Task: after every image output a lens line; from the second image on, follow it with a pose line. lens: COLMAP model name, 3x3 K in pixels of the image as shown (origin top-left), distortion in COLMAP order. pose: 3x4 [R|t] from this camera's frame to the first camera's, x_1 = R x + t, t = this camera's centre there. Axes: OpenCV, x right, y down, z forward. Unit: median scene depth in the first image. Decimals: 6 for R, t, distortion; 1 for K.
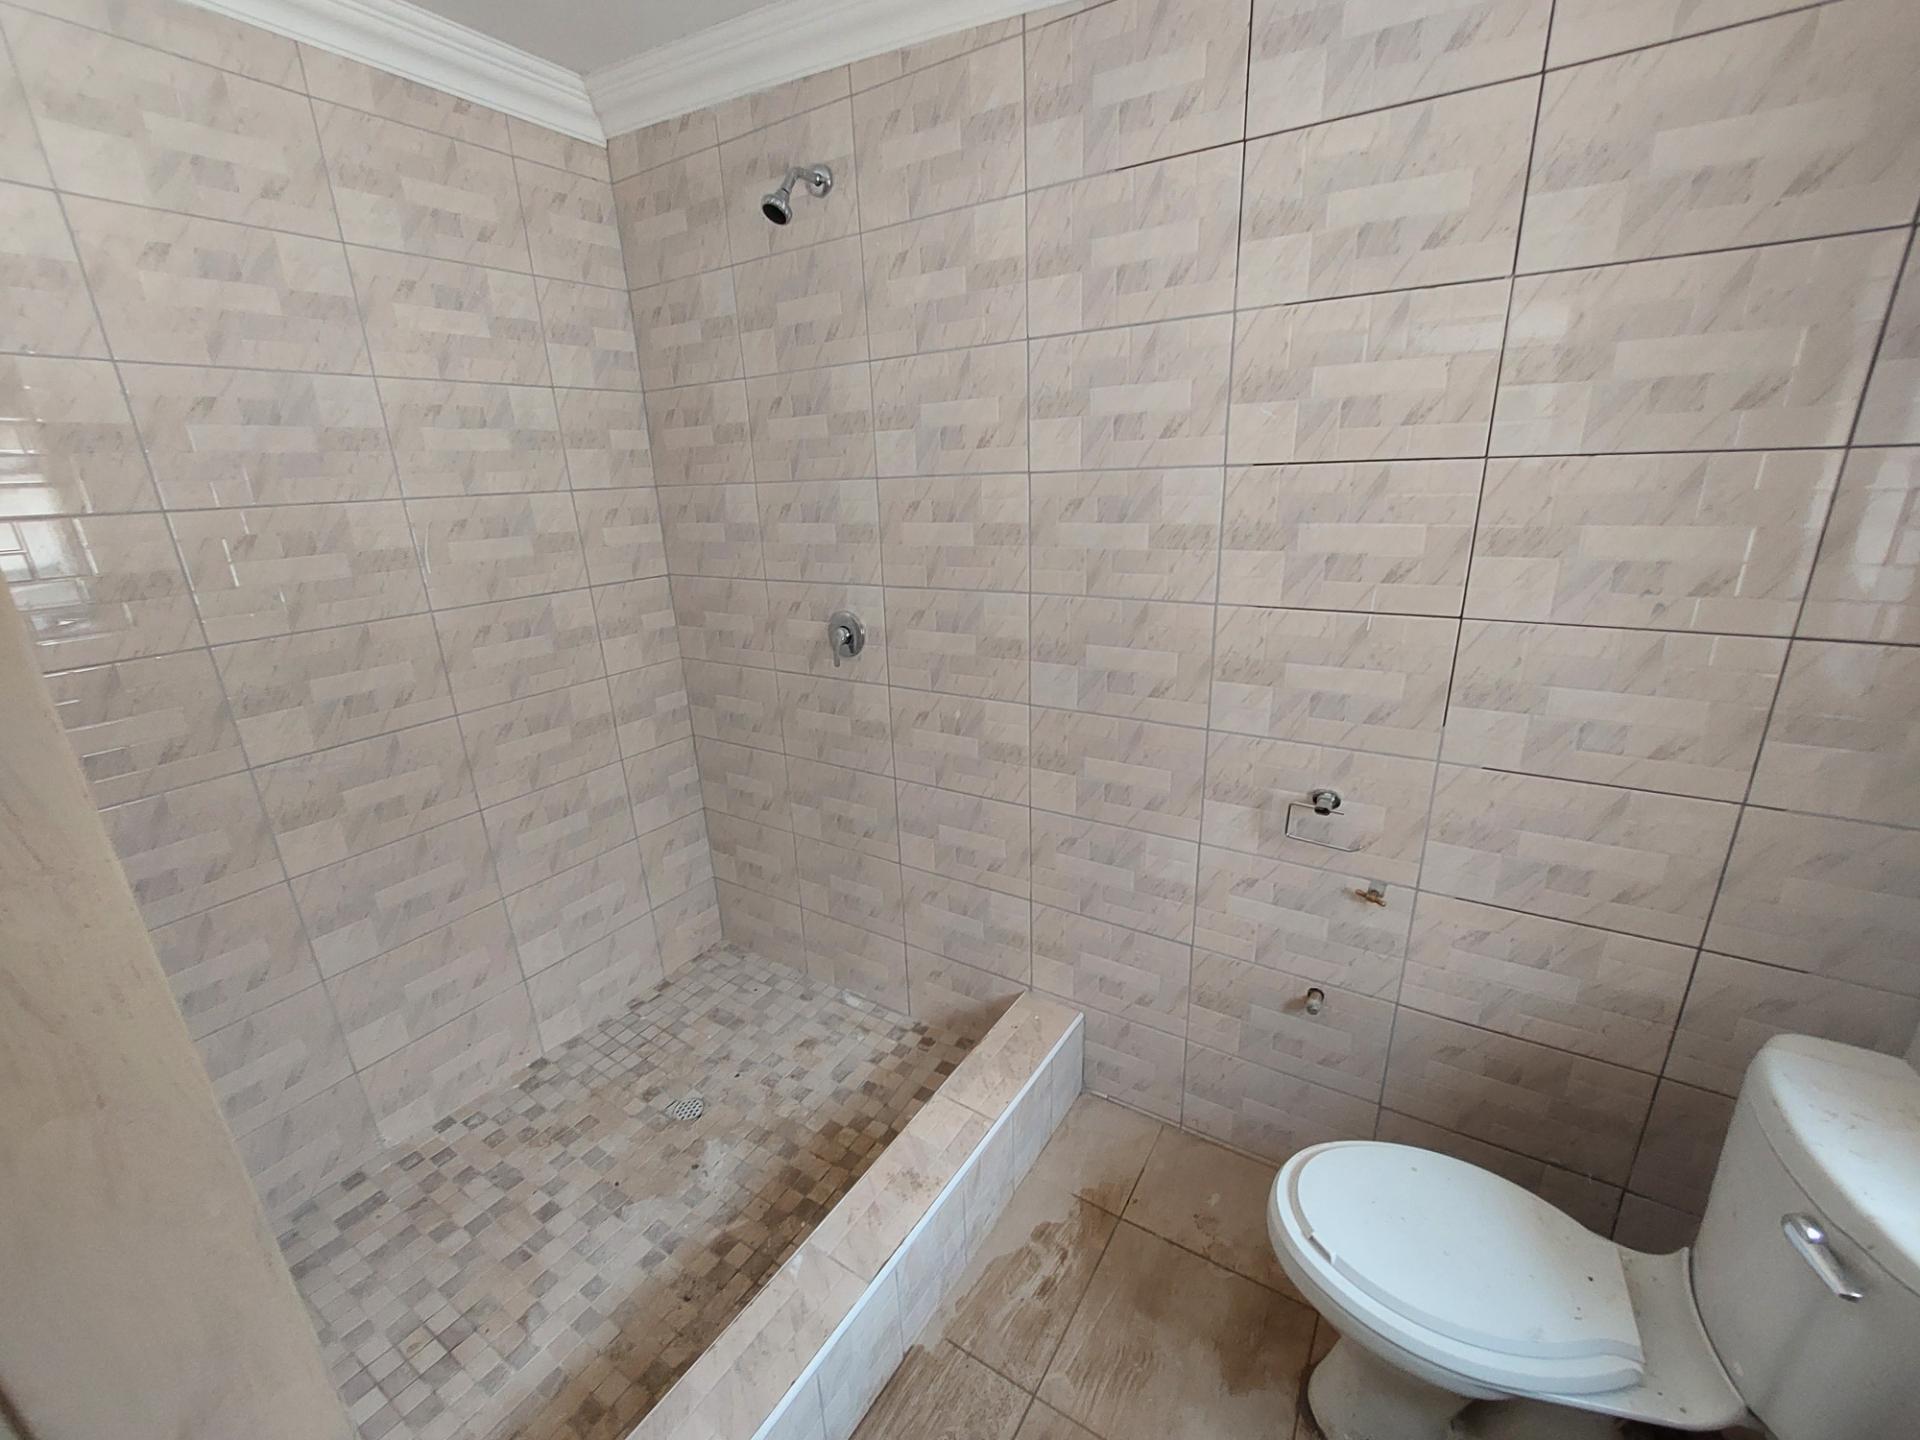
lens RADIAL K [[772.3, 0, 962.6], [0, 772.3, 730.6], [0, 0, 1]] dist [-0.011585, -0.002674]
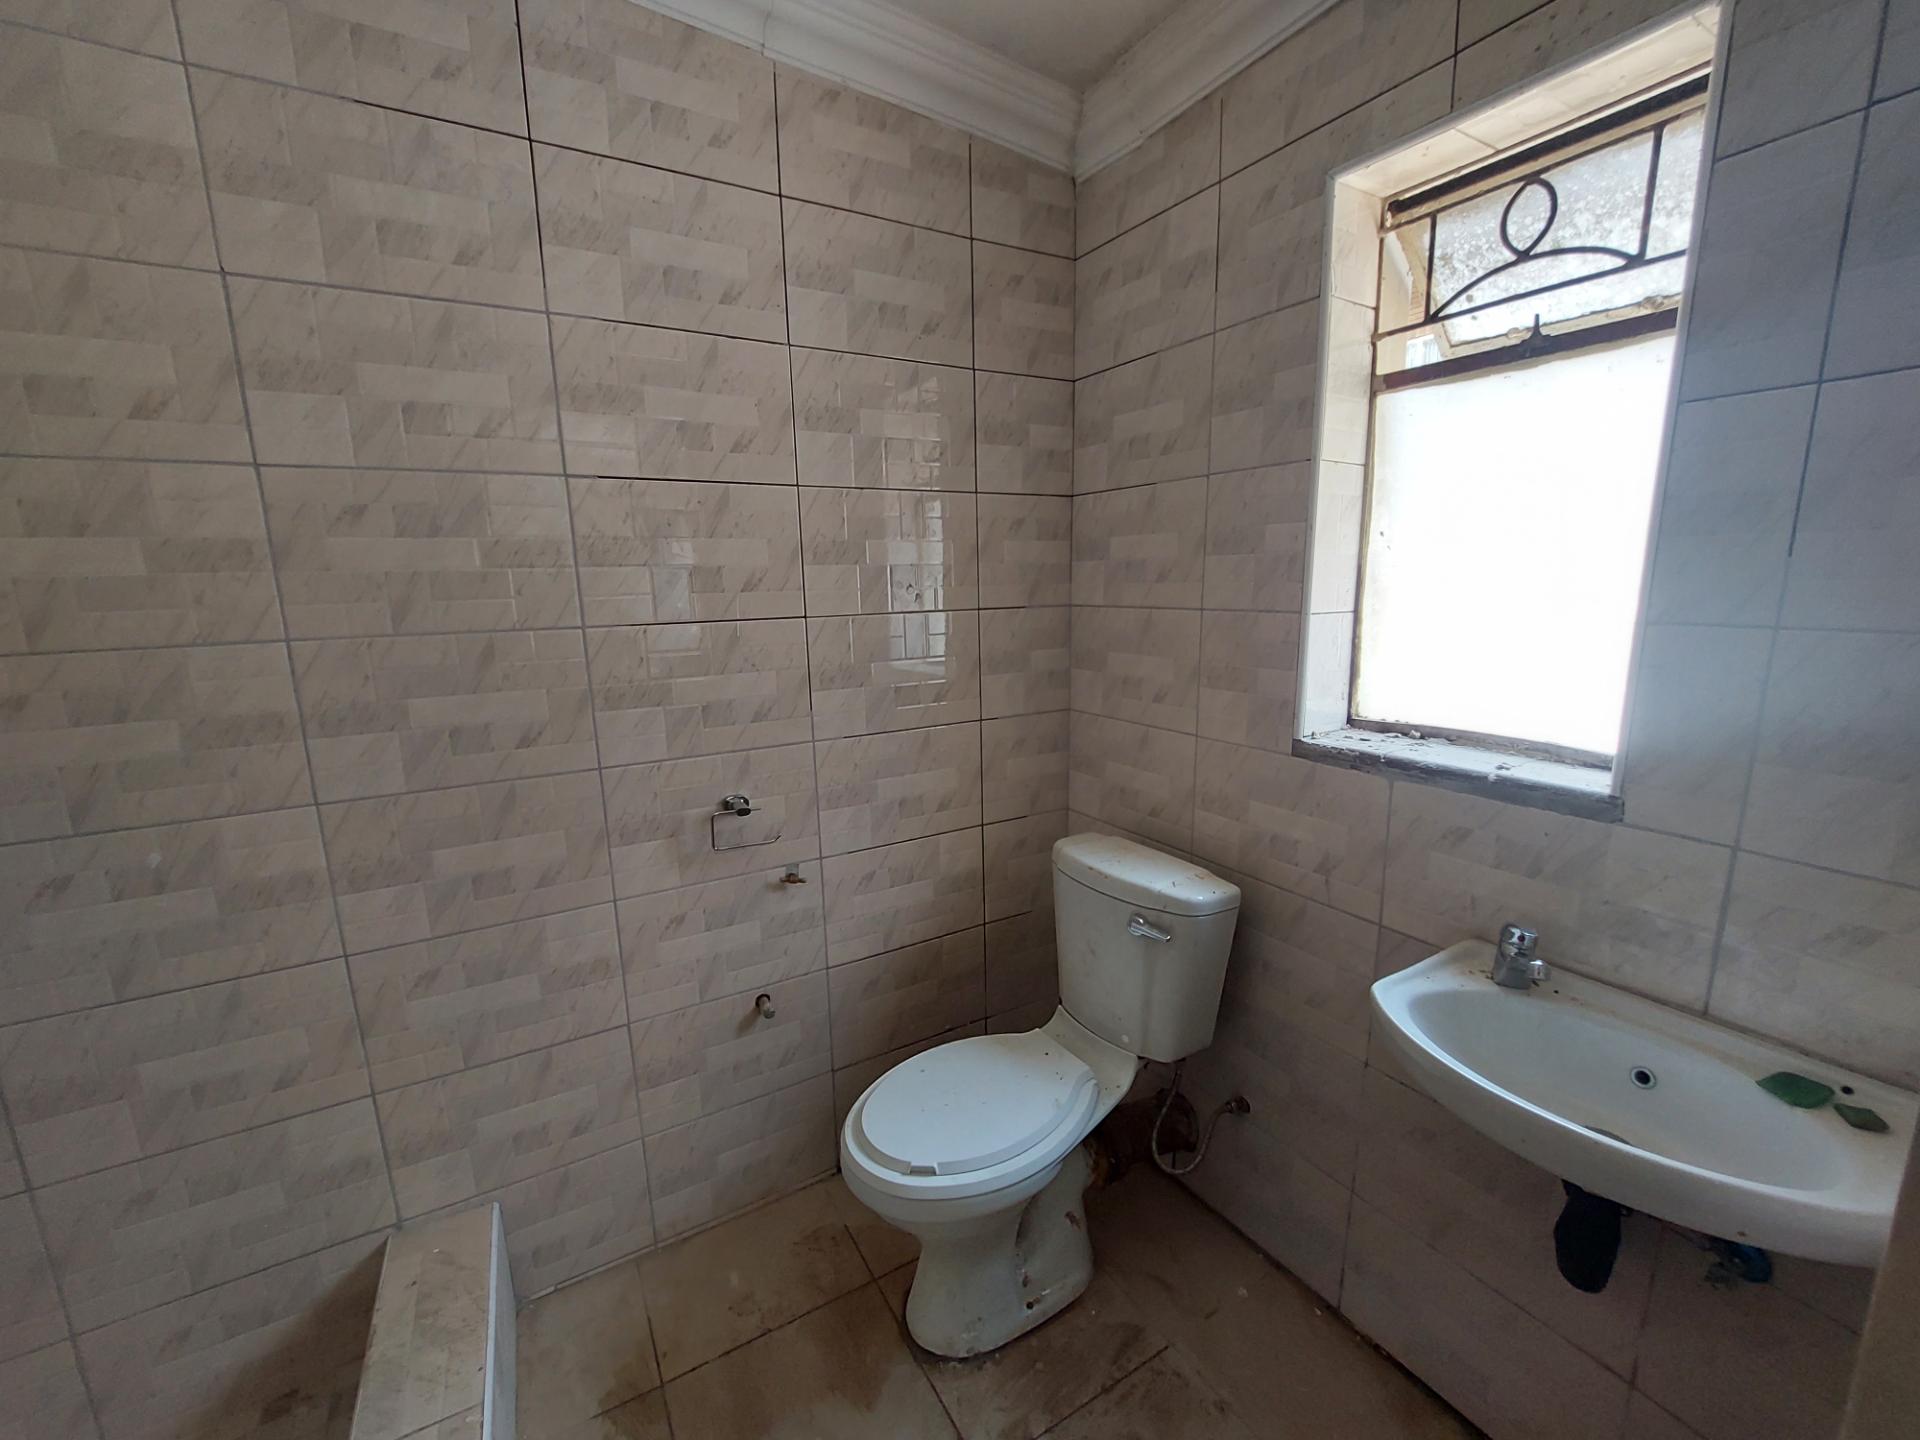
lens RADIAL K [[772.3, 0, 962.6], [0, 772.3, 730.6], [0, 0, 1]] dist [-0.011585, -0.002674]
pose [[0.458854, -0.149956, 0.875766, -0.266980], [0.280584, 0.959673, 0.017312, 0.059728], [-0.843045, 0.237782, 0.482425, 0.210772]]
